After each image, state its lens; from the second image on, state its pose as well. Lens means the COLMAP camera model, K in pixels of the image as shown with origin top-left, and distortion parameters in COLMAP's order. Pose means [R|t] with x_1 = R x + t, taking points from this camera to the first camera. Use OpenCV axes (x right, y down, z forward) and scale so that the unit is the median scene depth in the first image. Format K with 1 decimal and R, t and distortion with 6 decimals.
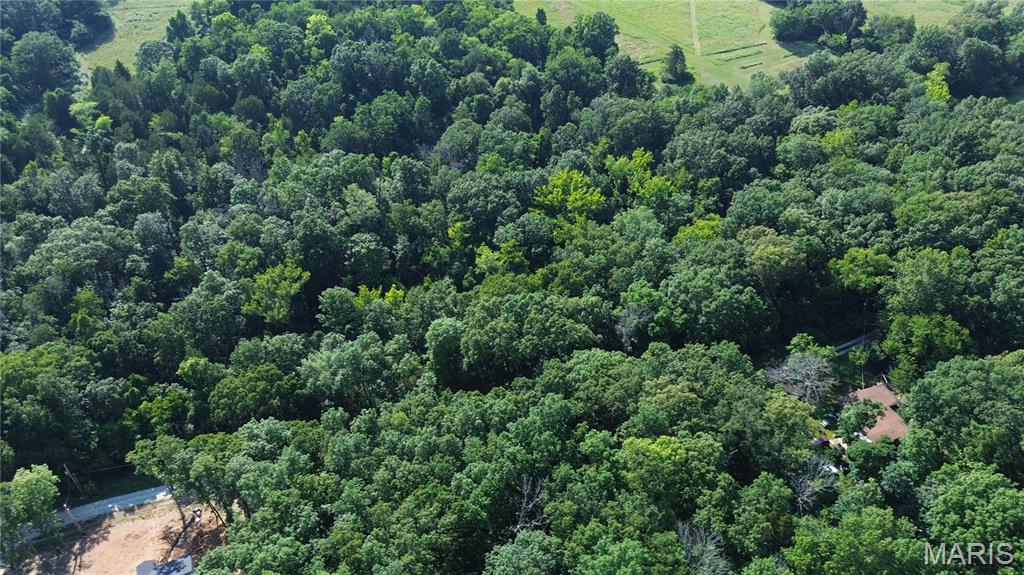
lens RADIAL K [[727.6, 0, 512.0], [0, 727.6, 287.5], [0, 0, 1]] dist [0.061966, -0.052020]
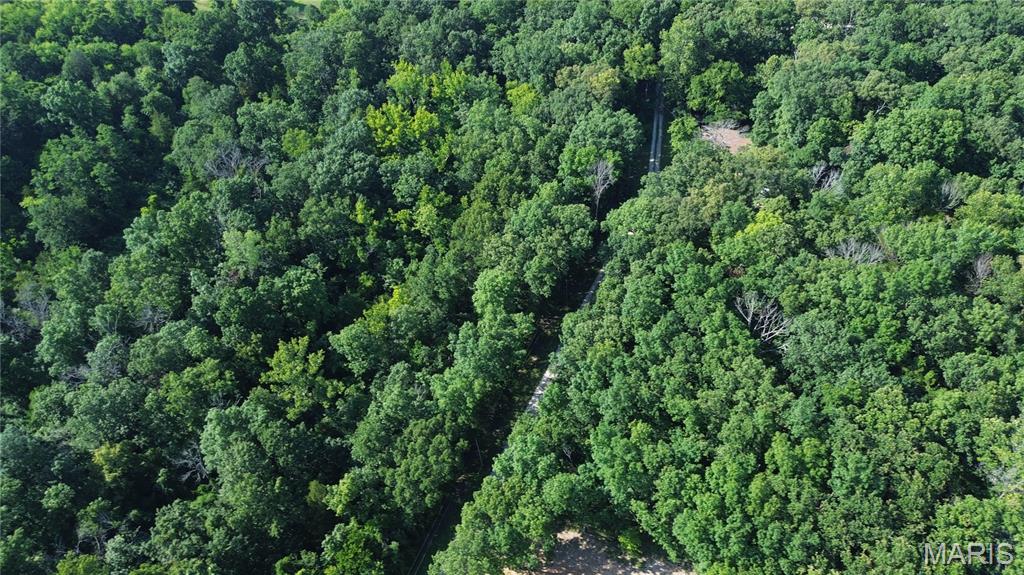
lens RADIAL K [[727.6, 0, 512.0], [0, 727.6, 287.5], [0, 0, 1]] dist [0.061966, -0.052020]
pose [[0.607242, -0.569316, 0.554200, -0.520508], [0.508443, 0.814452, 0.279560, -0.163199], [-0.610527, 0.112018, 0.784034, 0.205871]]
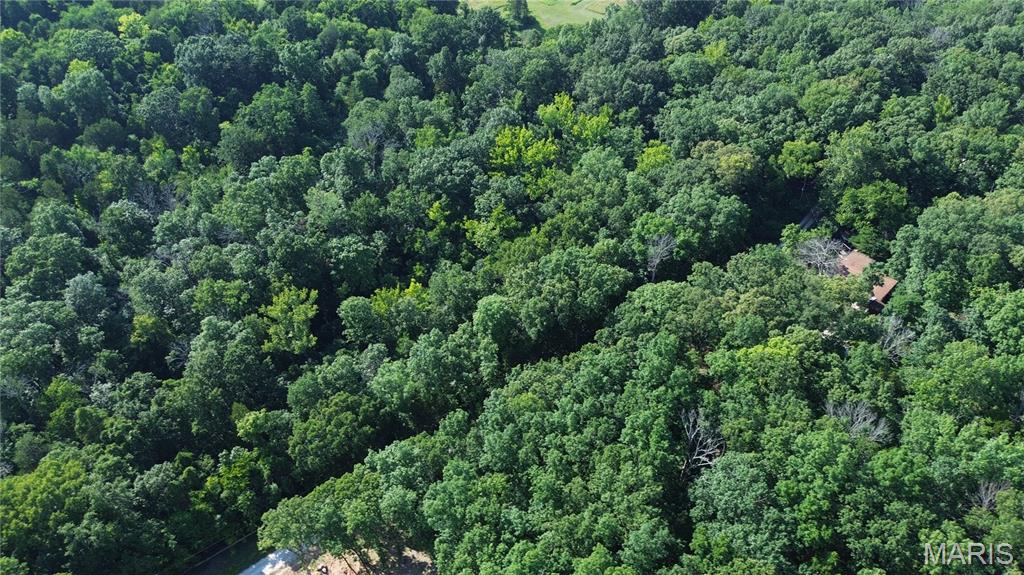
lens RADIAL K [[727.6, 0, 512.0], [0, 727.6, 287.5], [0, 0, 1]] dist [0.061966, -0.052020]
pose [[0.920868, -0.262568, 0.288200, -0.294303], [0.247919, 0.964875, 0.086903, -0.040078], [-0.300896, -0.008576, 0.953619, 0.052283]]
